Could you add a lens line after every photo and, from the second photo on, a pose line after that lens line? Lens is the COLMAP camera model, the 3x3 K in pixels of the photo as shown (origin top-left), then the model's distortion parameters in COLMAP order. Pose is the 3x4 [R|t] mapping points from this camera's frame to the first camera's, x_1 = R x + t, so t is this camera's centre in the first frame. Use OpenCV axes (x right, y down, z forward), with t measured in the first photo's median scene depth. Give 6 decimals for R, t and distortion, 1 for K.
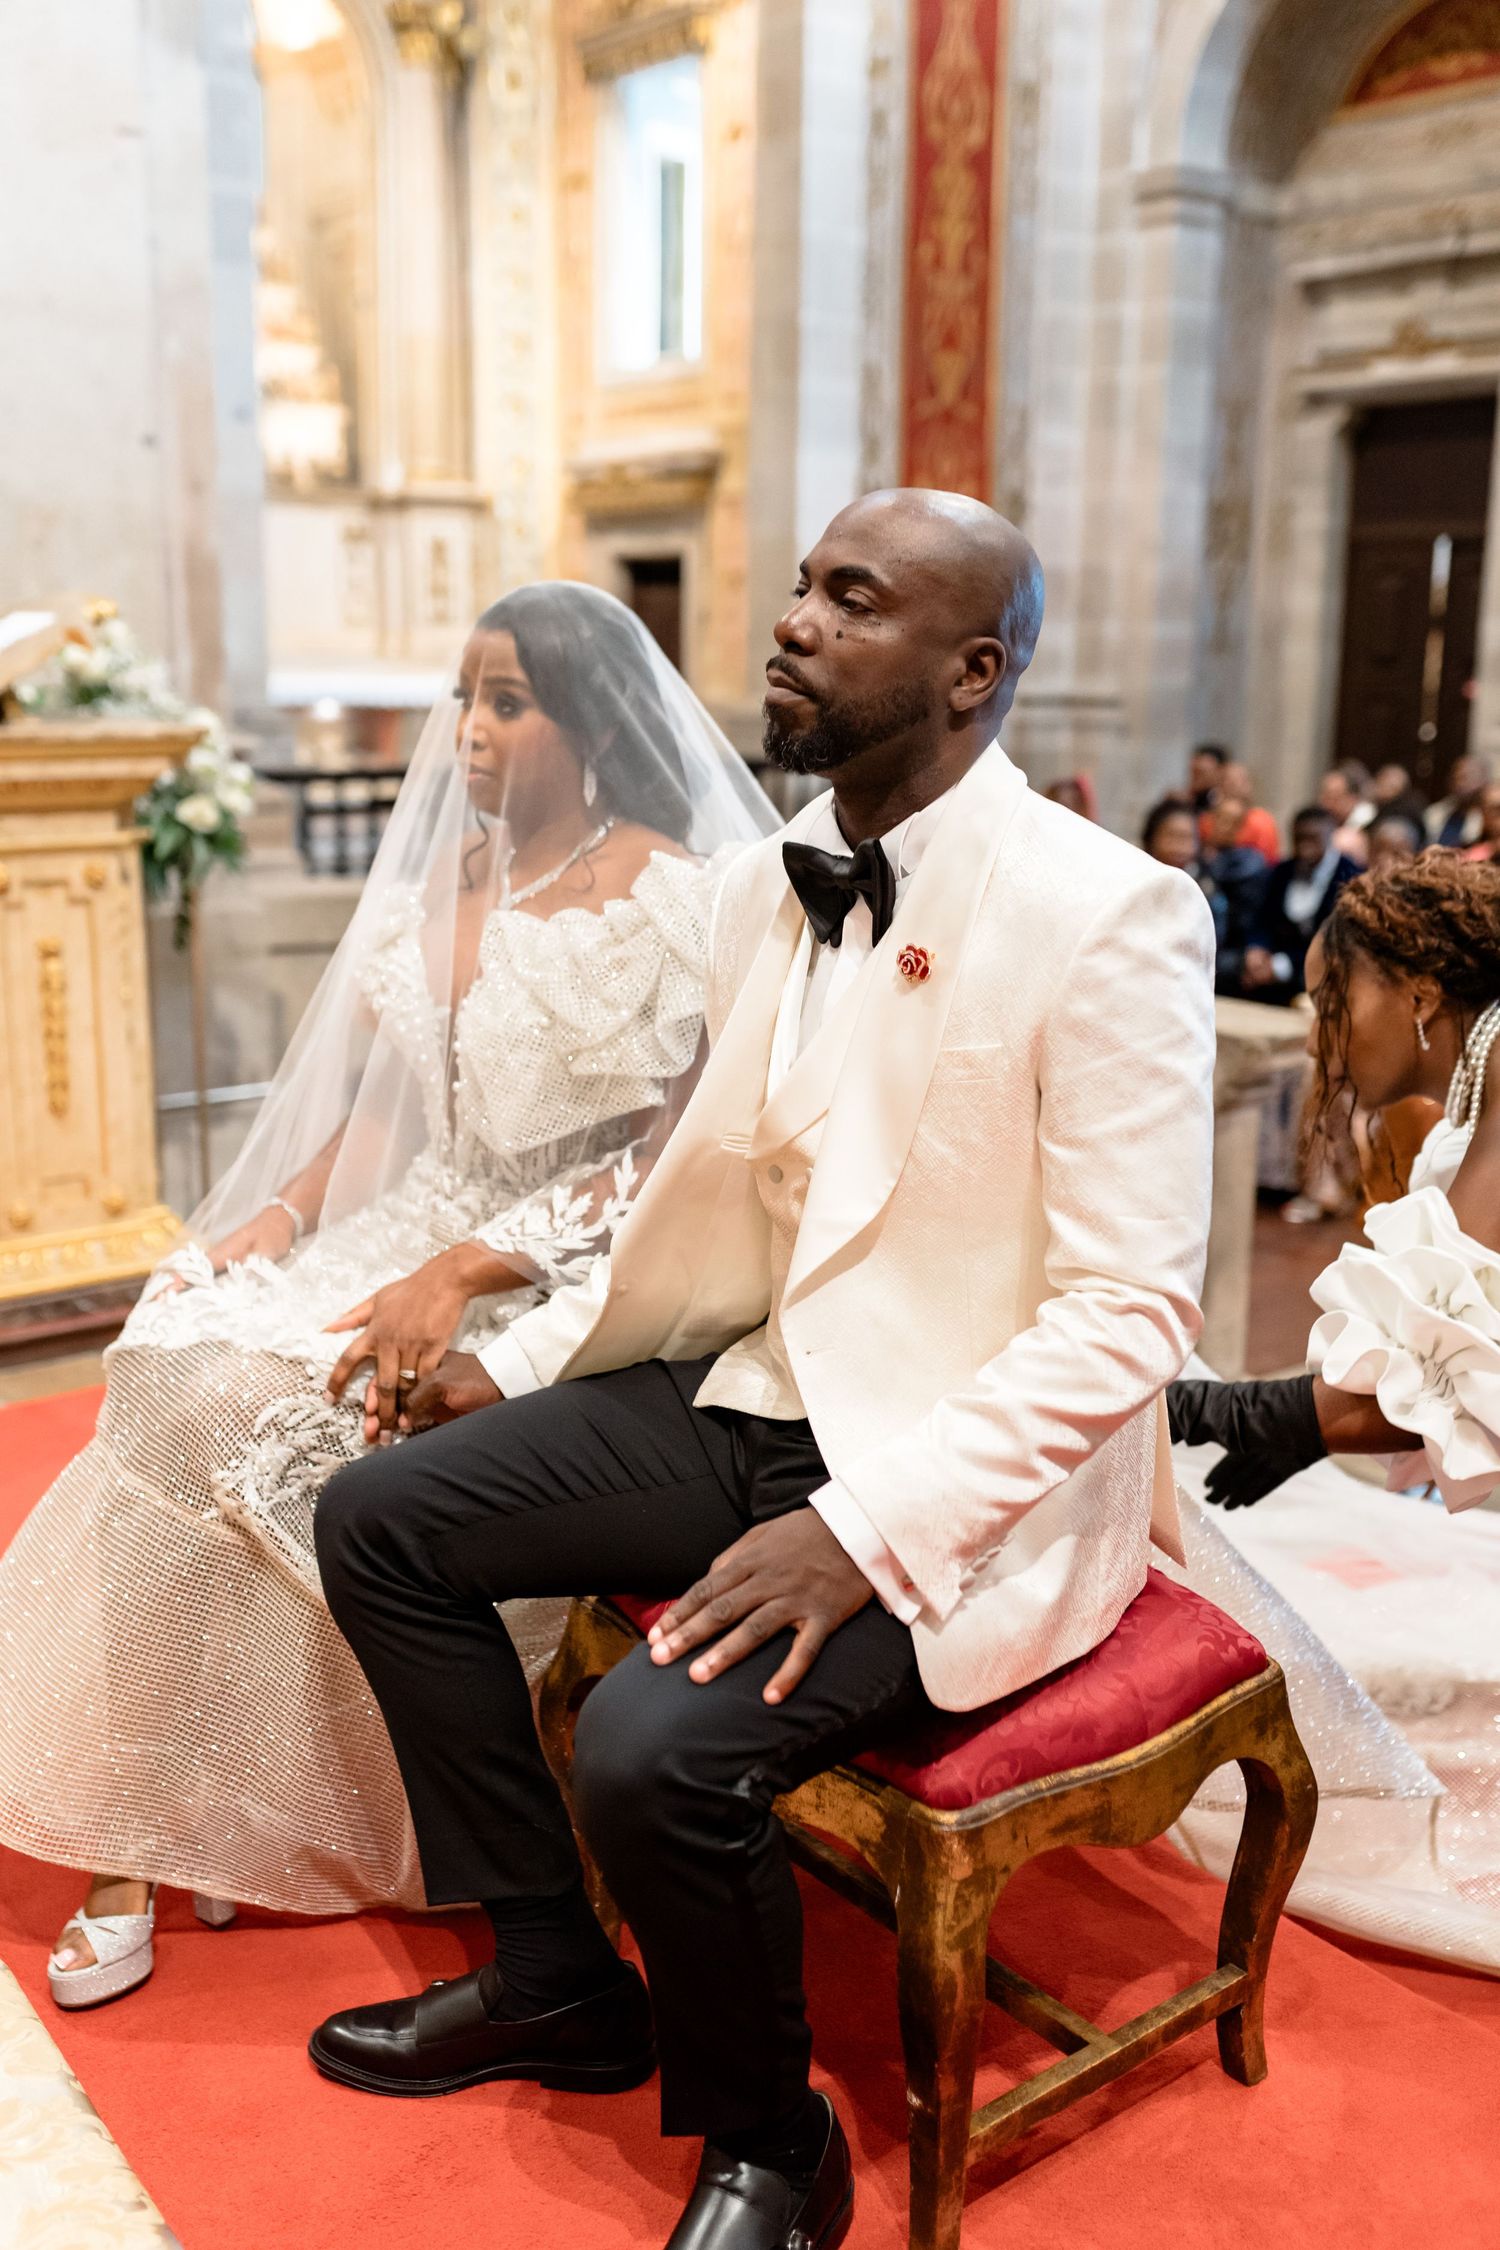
lens RADIAL K [[2241.8, 0, 792.2], [0, 2241.8, 1131.6], [0, 0, 1]] dist [-0.016761, 0.035921]
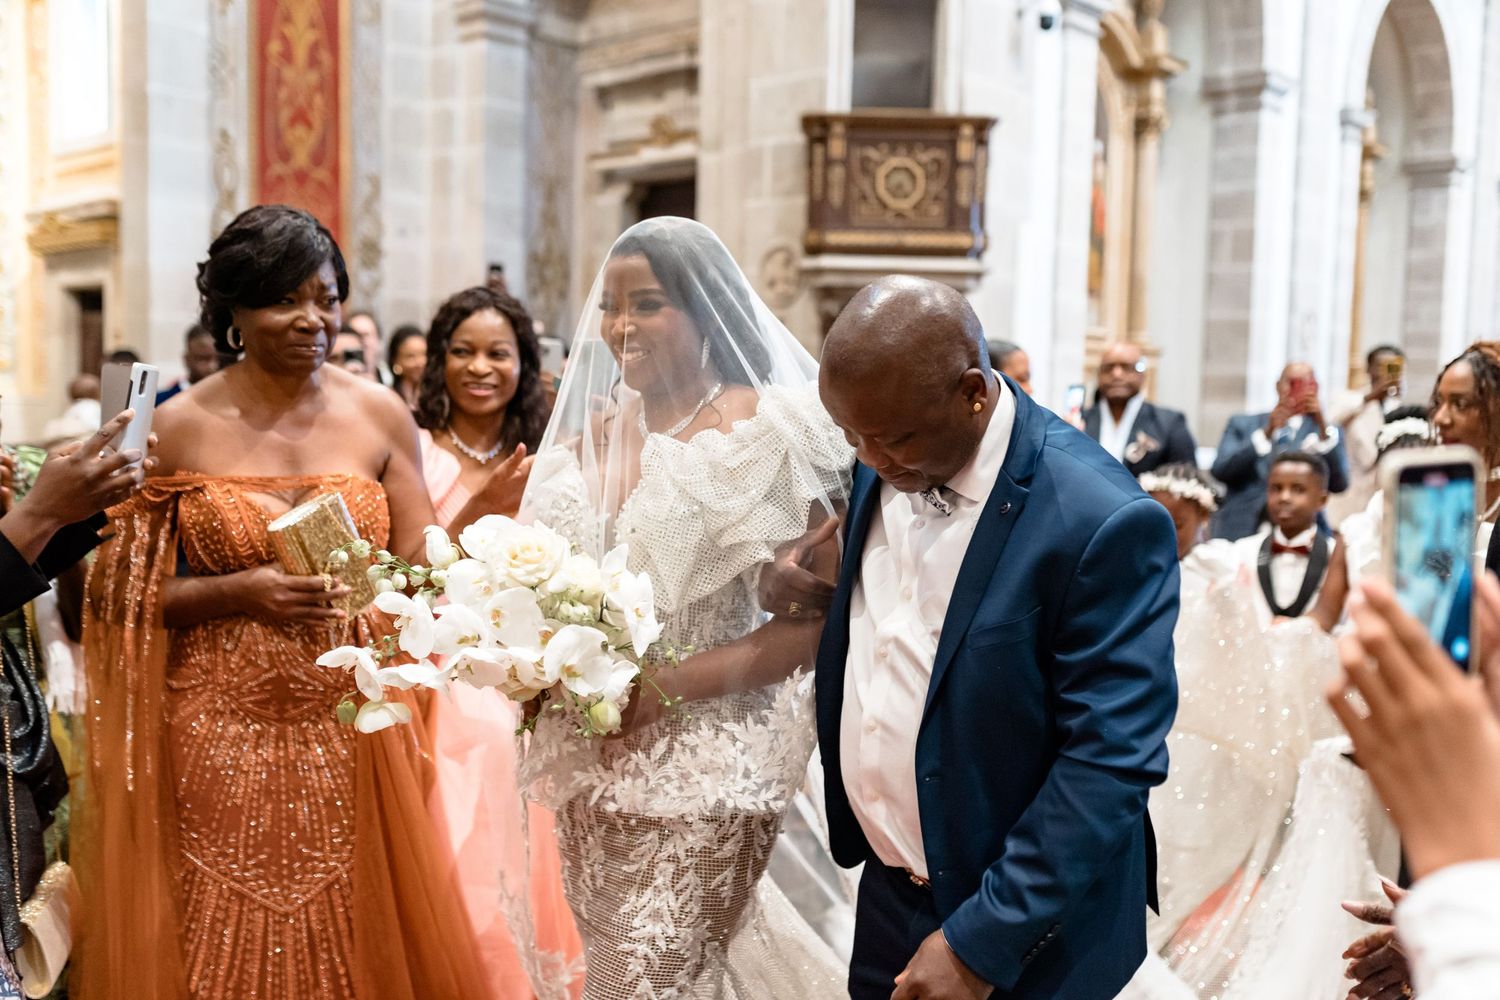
lens RADIAL K [[1443.1, 0, 780.7], [0, 1443.1, 502.5], [0, 0, 1]] dist [0.004362, -0.024314]
pose [[0.987047, 0.001254, 0.160427, 0.201438], [0.021505, 0.989911, -0.140051, -0.021256], [-0.158984, 0.141687, 0.977061, 0.194278]]
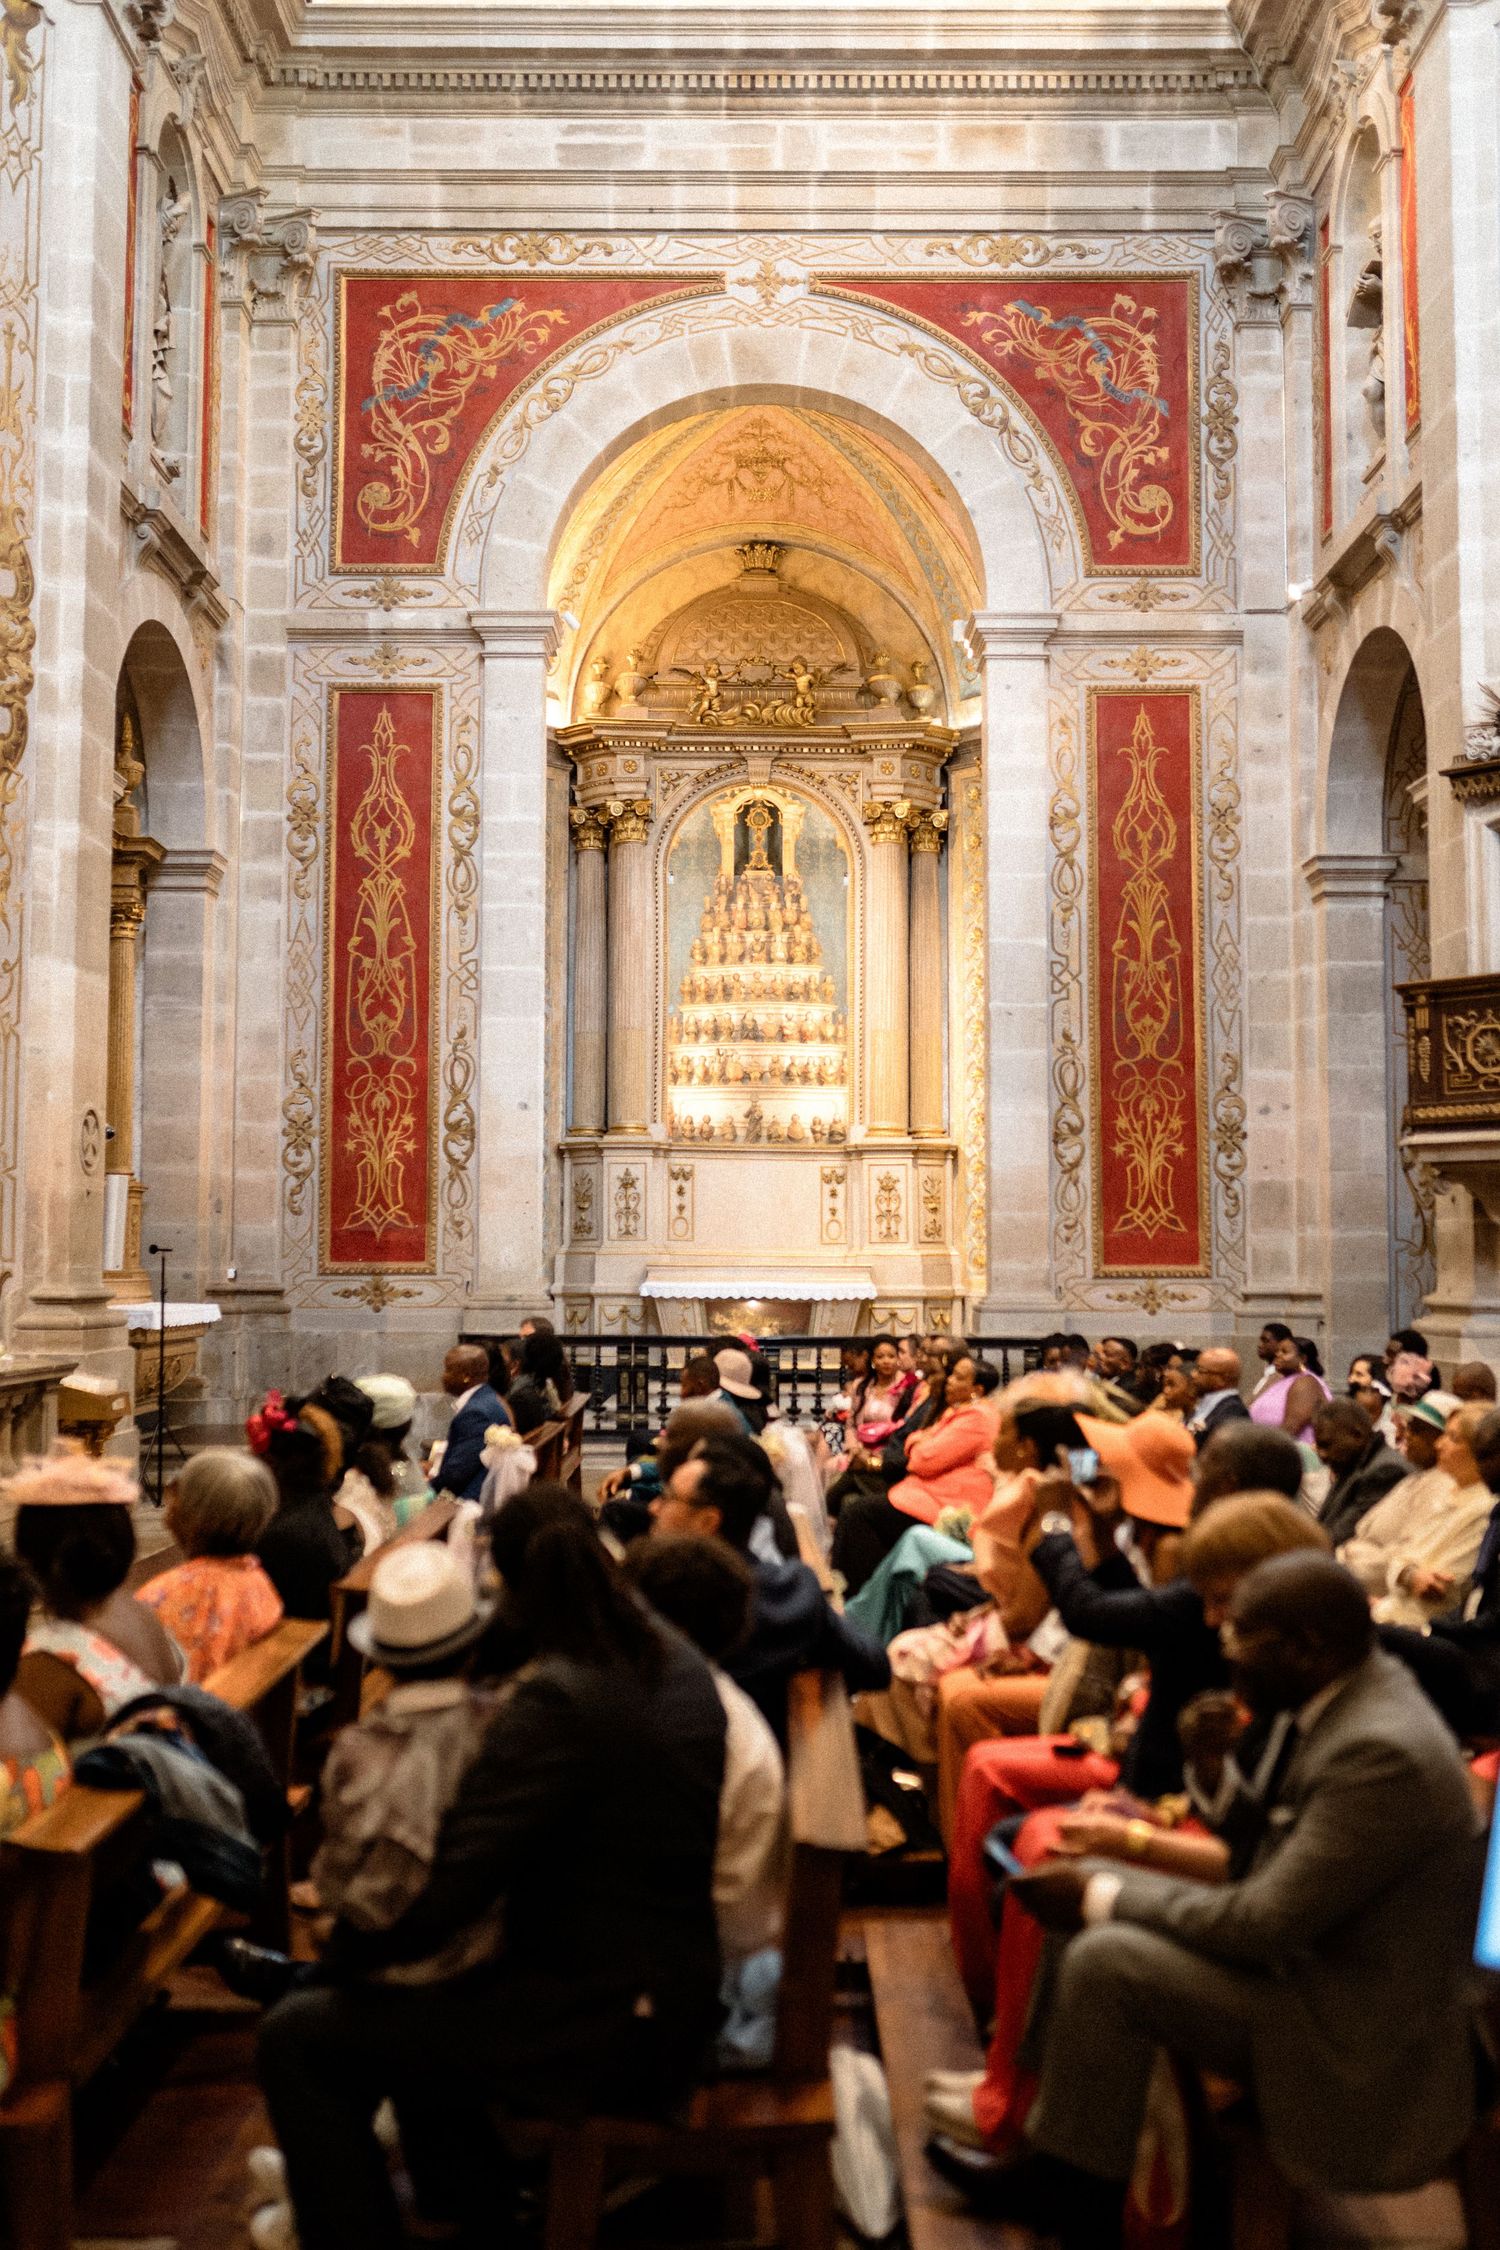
lens RADIAL K [[2241.8, 0, 792.2], [0, 2241.8, 1131.6], [0, 0, 1]] dist [-0.016761, 0.035921]
pose [[0.792778, -0.046798, -0.607712, 0.649211], [-0.122634, 0.964412, -0.234246, 0.025903], [0.597047, 0.260231, 0.758825, -0.038938]]
